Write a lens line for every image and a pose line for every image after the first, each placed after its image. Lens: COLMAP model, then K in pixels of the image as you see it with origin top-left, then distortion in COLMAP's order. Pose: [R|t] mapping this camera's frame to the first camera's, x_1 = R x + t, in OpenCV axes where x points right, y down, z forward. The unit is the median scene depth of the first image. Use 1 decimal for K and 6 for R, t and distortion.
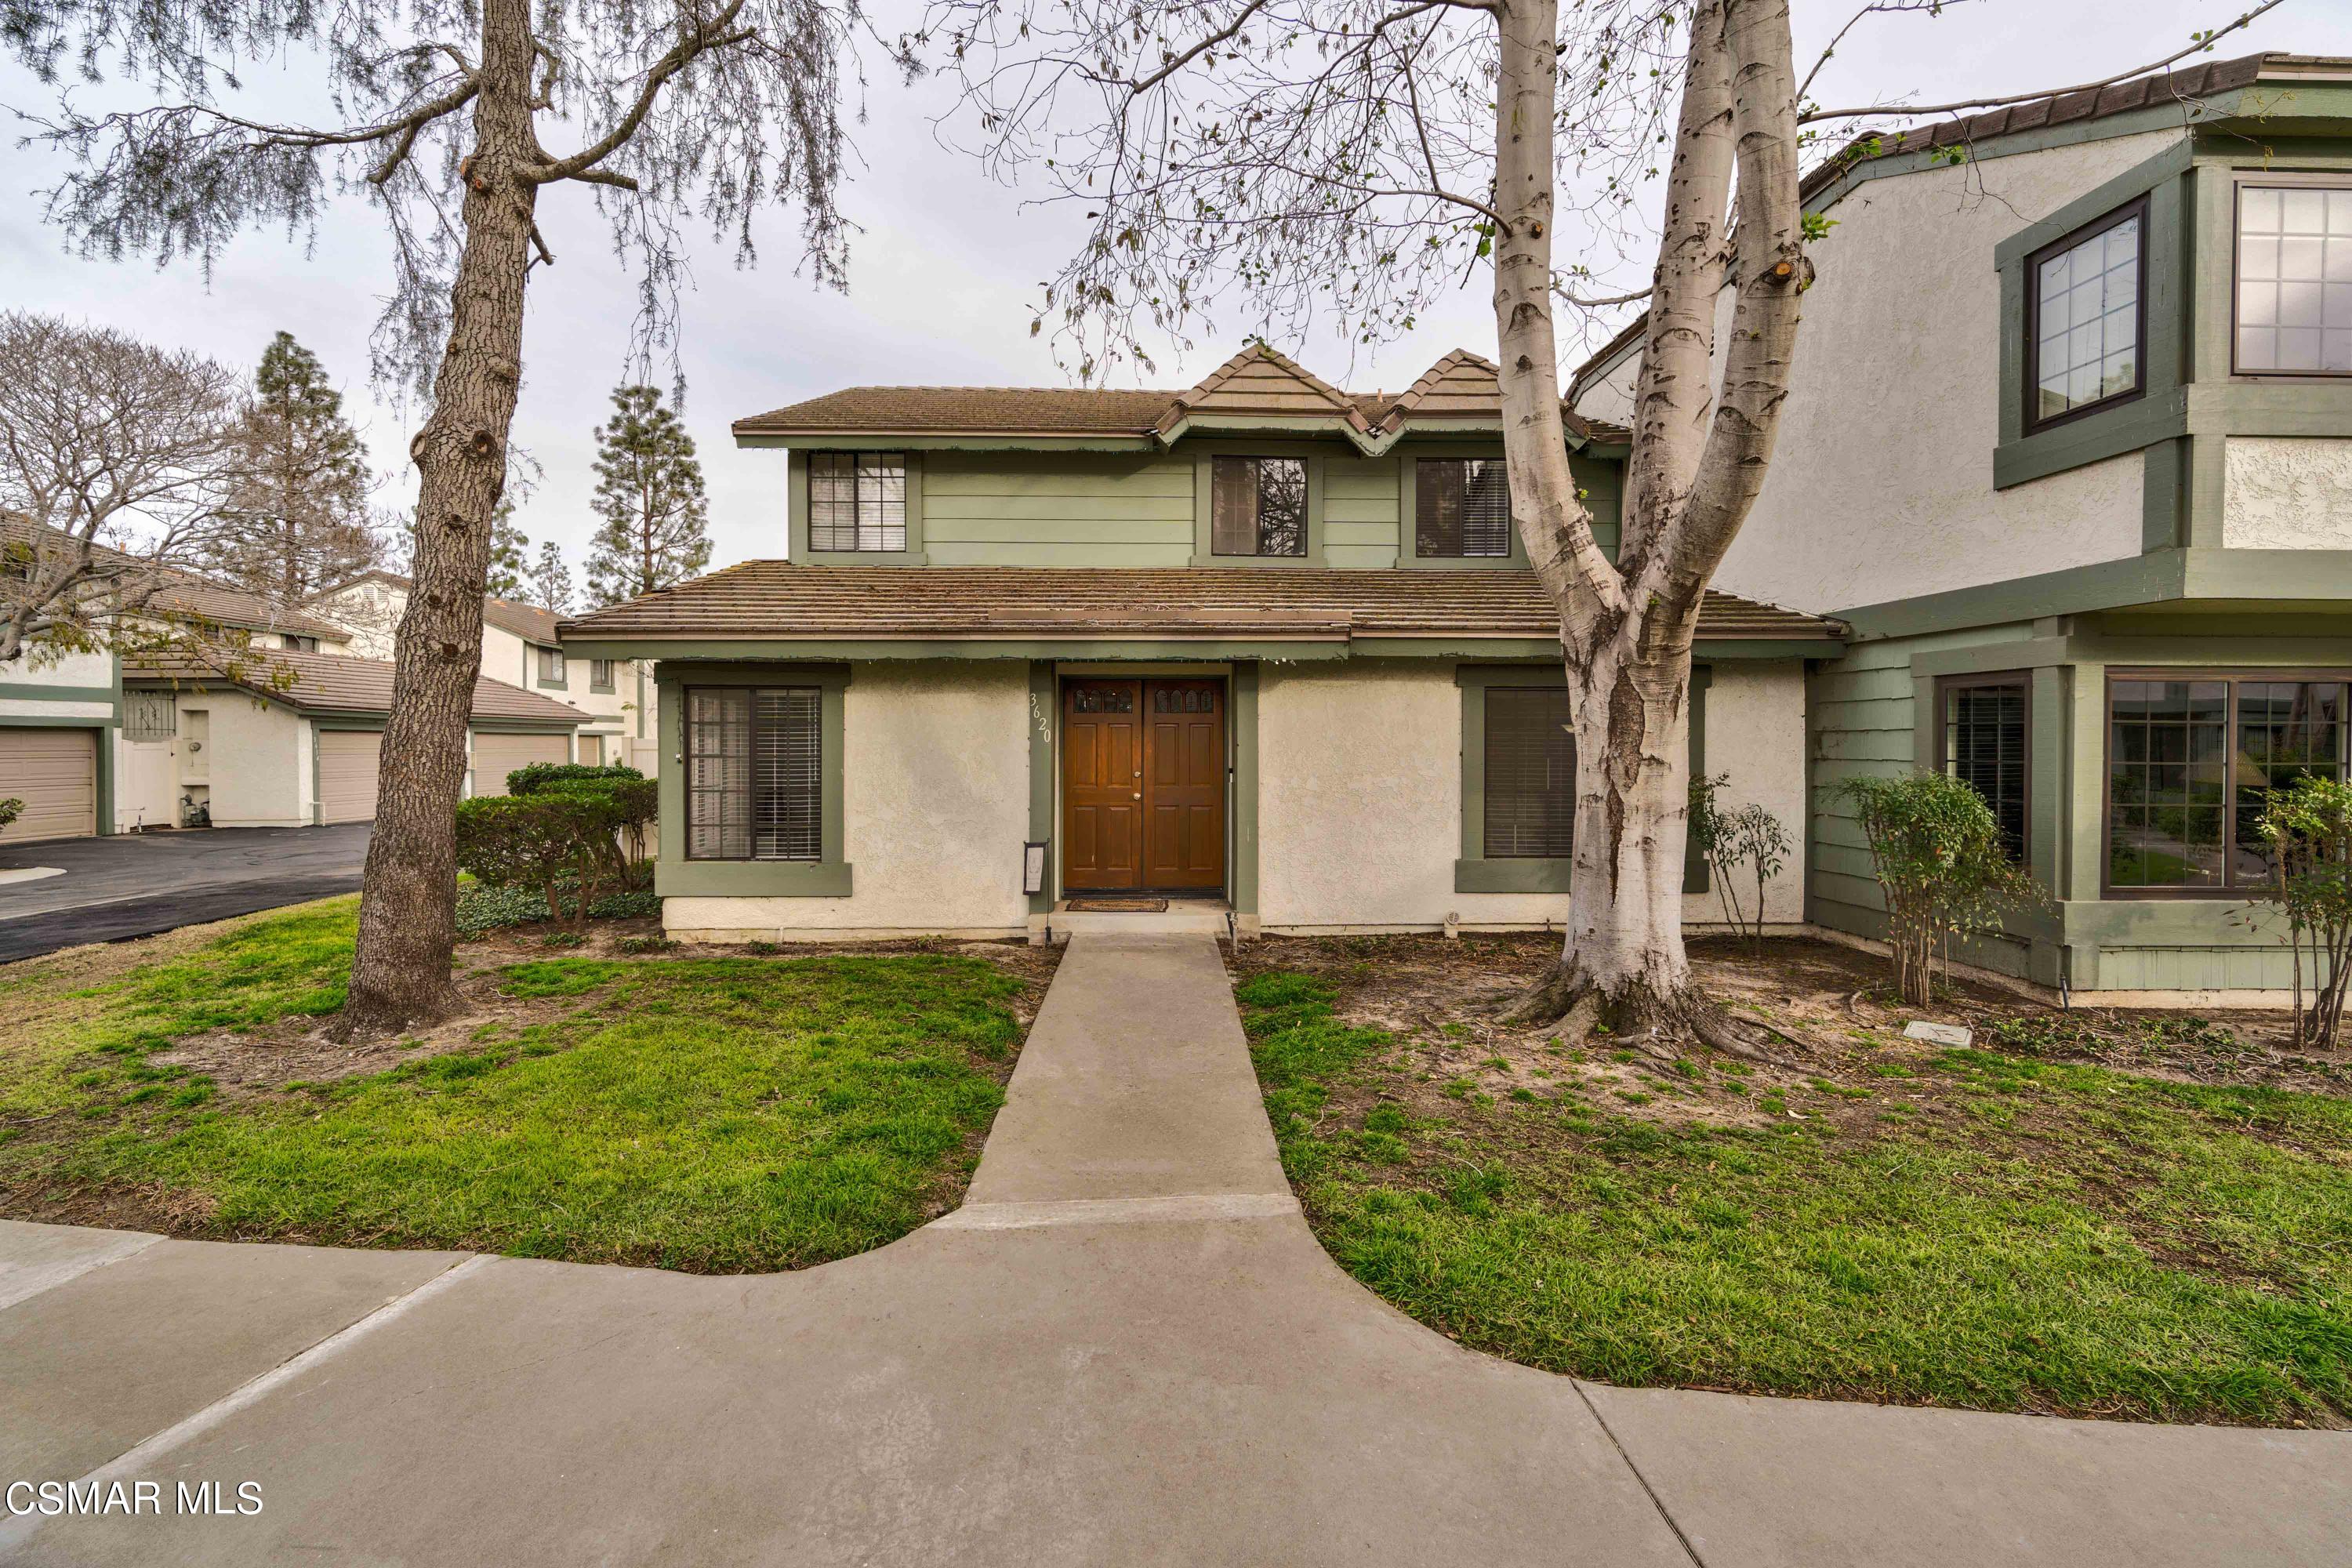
lens RADIAL K [[1033.1, 0, 1190.3], [0, 1033.1, 767.3], [0, 0, 1]] dist [0.000747, 0.000100]
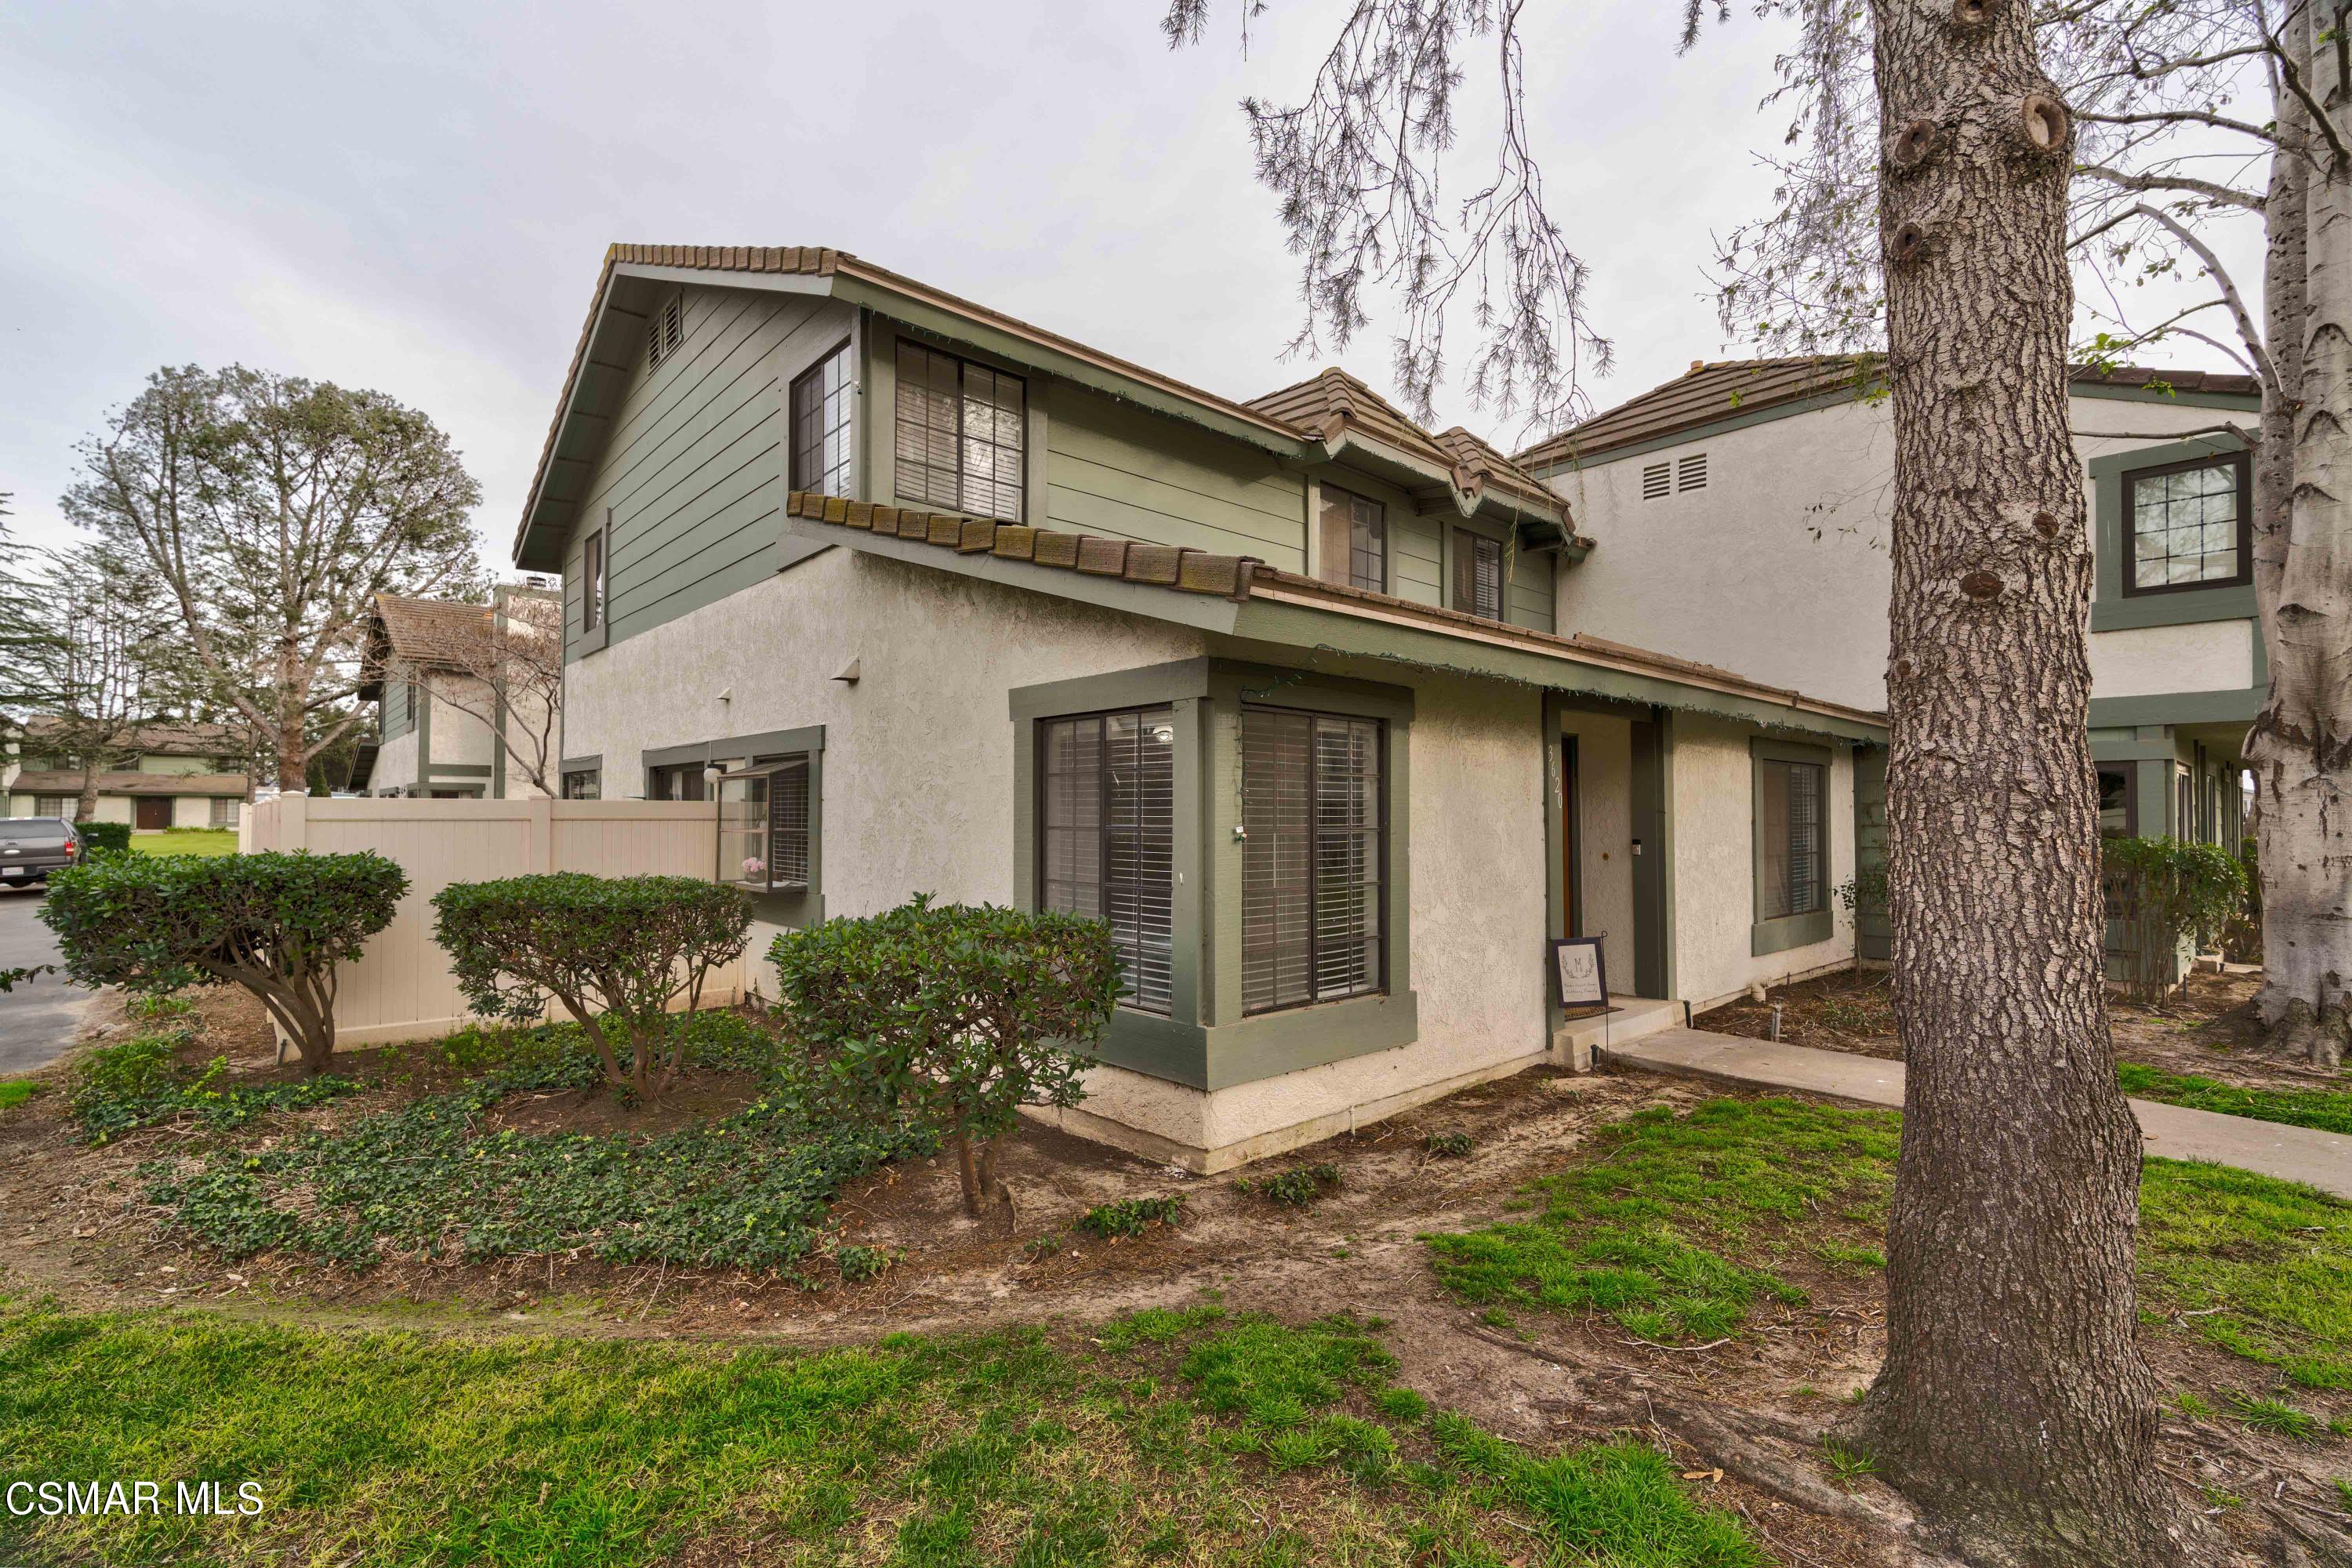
lens RADIAL K [[1035.4, 0, 1164.2], [0, 1035.4, 782.9], [0, 0, 1]] dist [0.003664, 0.000101]
pose [[0.770581, 0.022312, 0.636951, -0.871866], [0.012182, 0.998689, -0.049720, -0.008167], [-0.637225, 0.046073, 0.769299, 0.593628]]
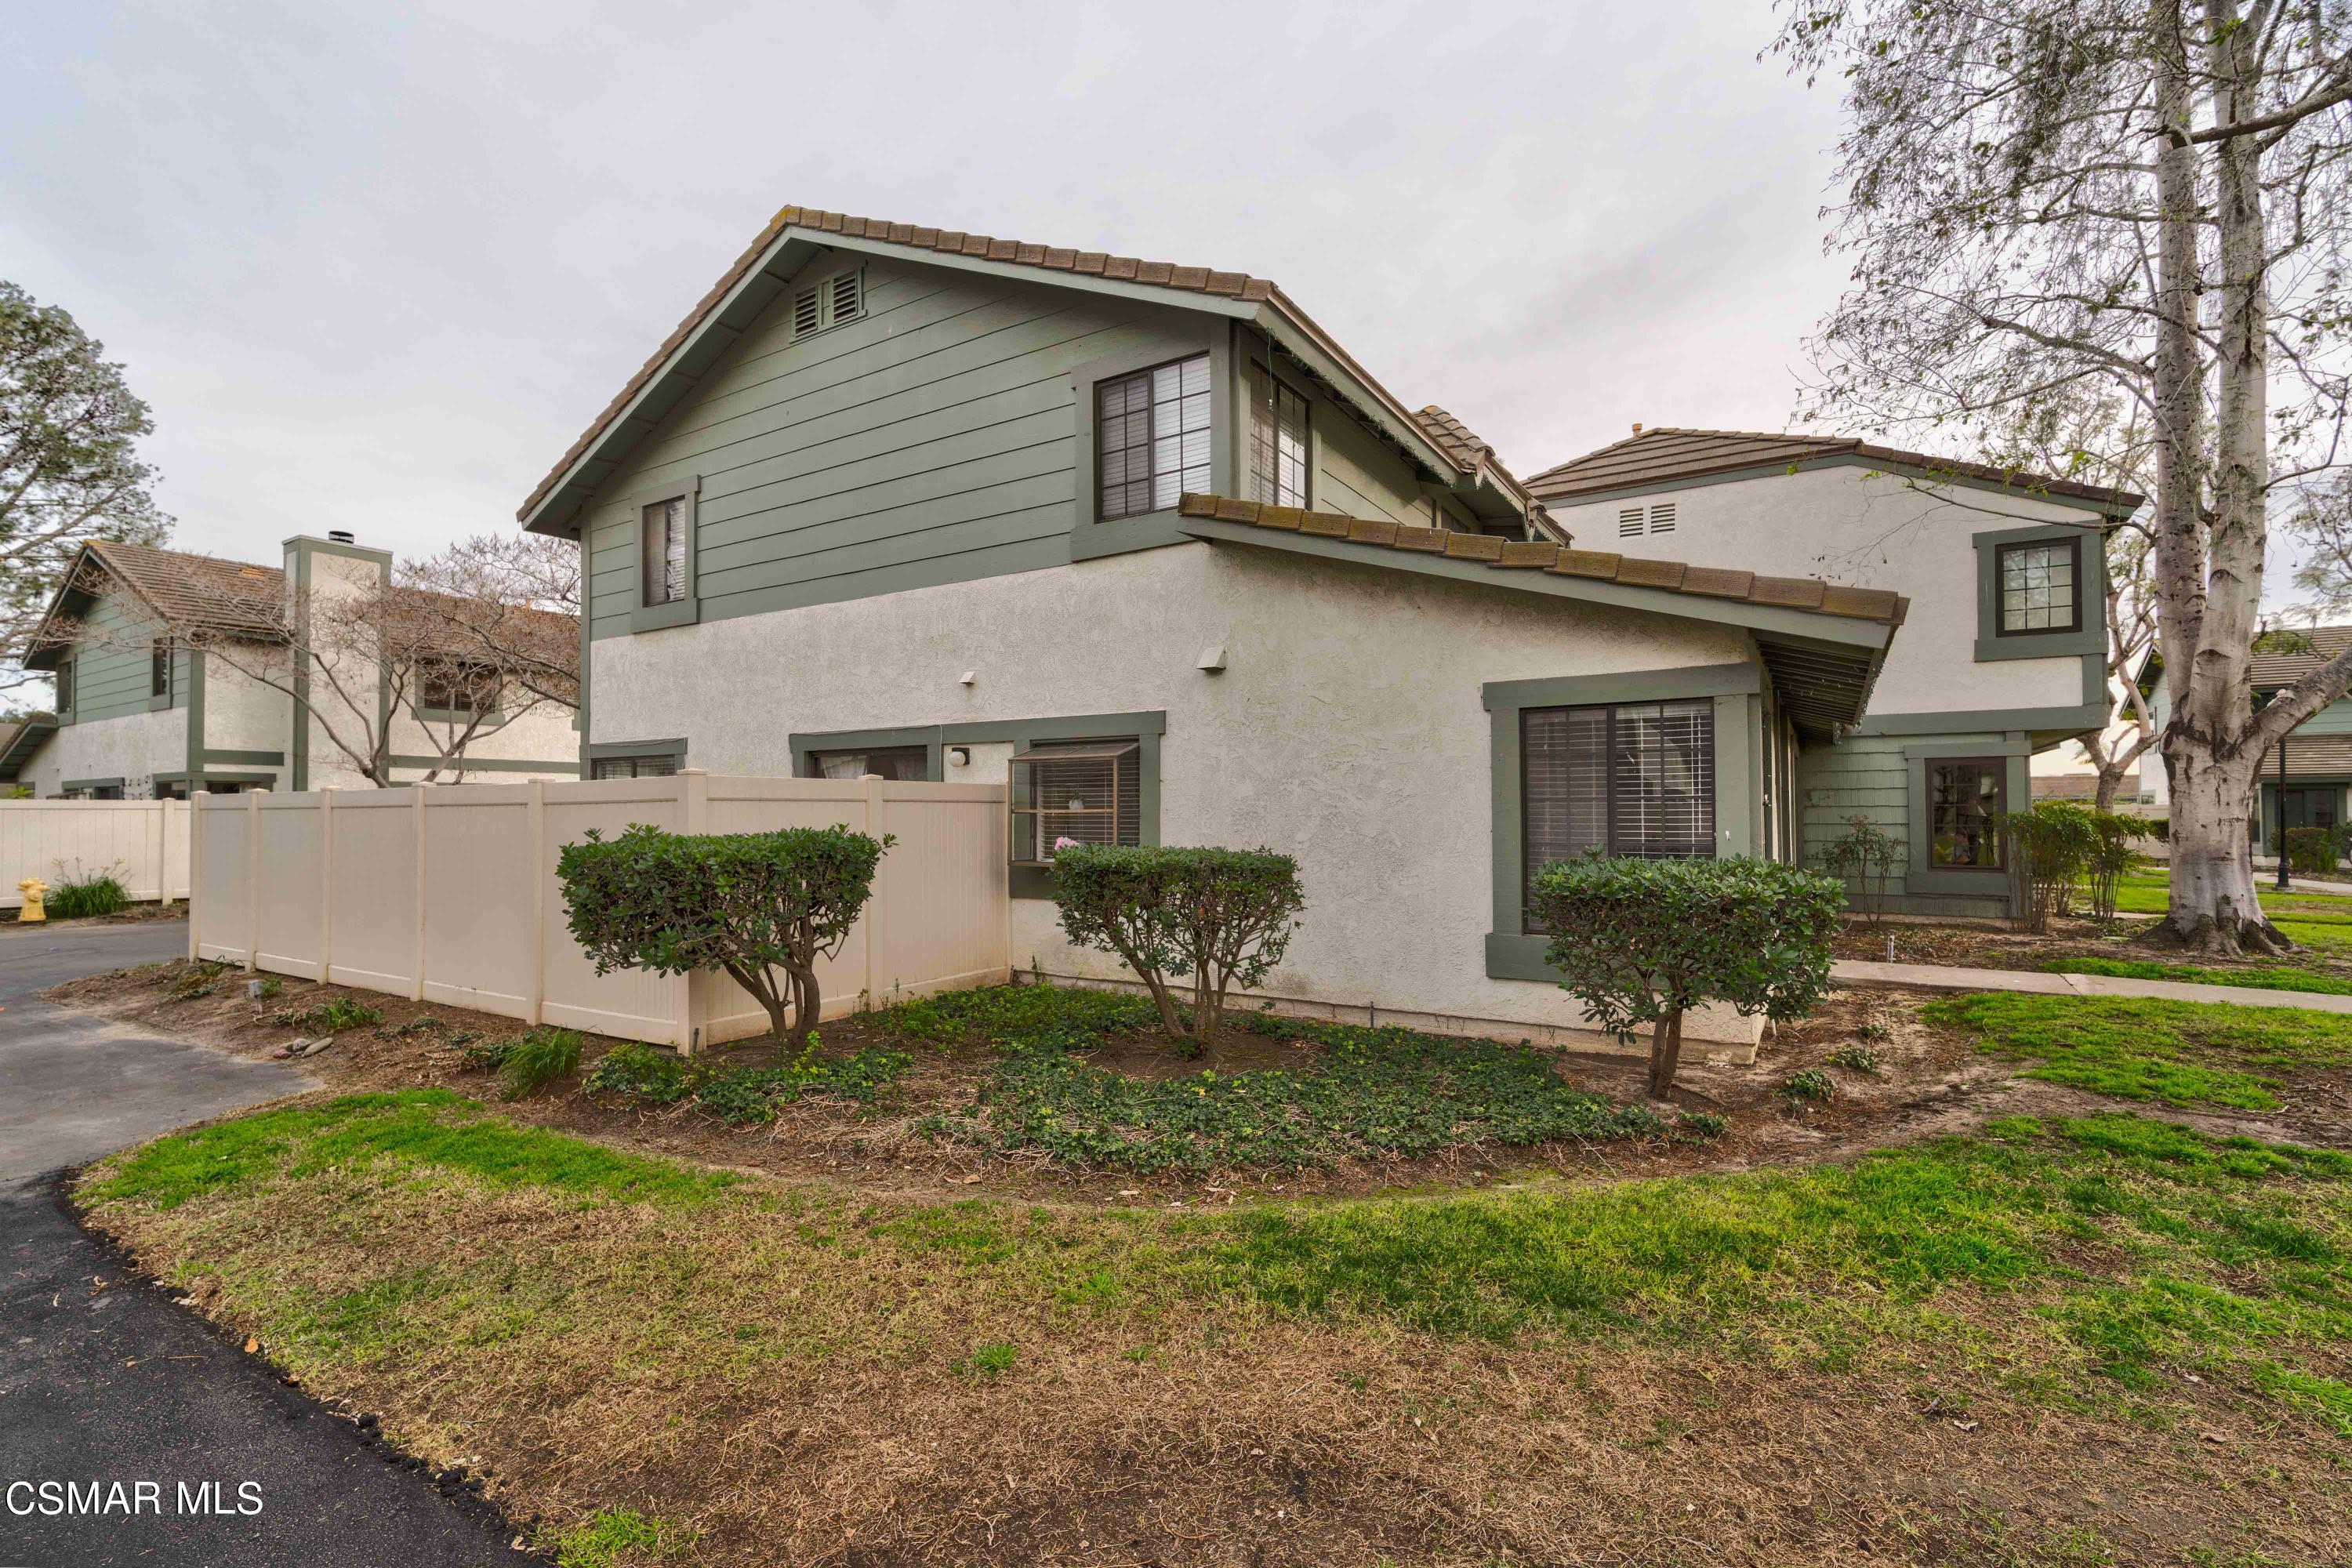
lens RADIAL K [[1044.8, 0, 1149.8], [0, 1044.8, 783.2], [0, 0, 1]] dist [0.004720, 0.001151]
pose [[0.570404, 0.022273, 0.821063, -1.319047], [0.022689, 0.998824, -0.042858, 0.001669], [-0.821051, 0.043076, 0.569227, 0.926157]]
